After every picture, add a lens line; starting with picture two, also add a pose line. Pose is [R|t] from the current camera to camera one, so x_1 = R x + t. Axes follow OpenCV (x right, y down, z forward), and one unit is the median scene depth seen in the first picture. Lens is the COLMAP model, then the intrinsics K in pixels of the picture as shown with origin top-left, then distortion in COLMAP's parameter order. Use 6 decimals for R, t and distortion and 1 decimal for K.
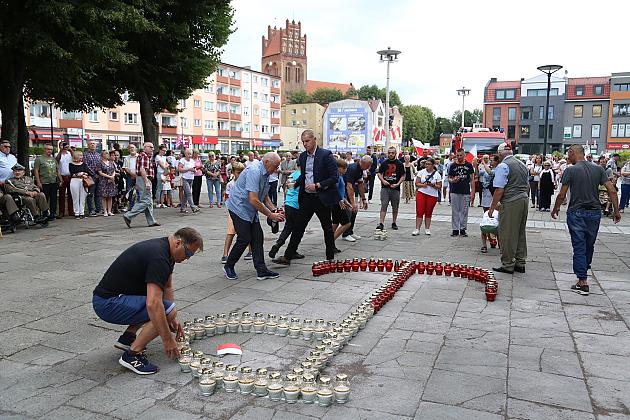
lens RADIAL K [[509.1, 0, 315.0], [0, 509.1, 210.0], [0, 0, 1]] dist [-0.010458, 0.001105]
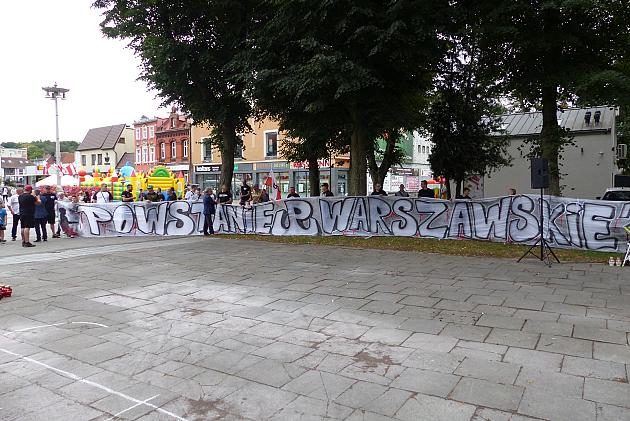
lens RADIAL K [[464.7, 0, 319.1], [0, 464.7, 211.2], [0, 0, 1]] dist [-0.028283, 0.004533]
pose [[0.172603, -0.055333, 0.983436, -0.605284], [0.102260, 0.994032, 0.037981, -0.081104], [-0.979669, 0.094011, 0.177232, 0.402777]]
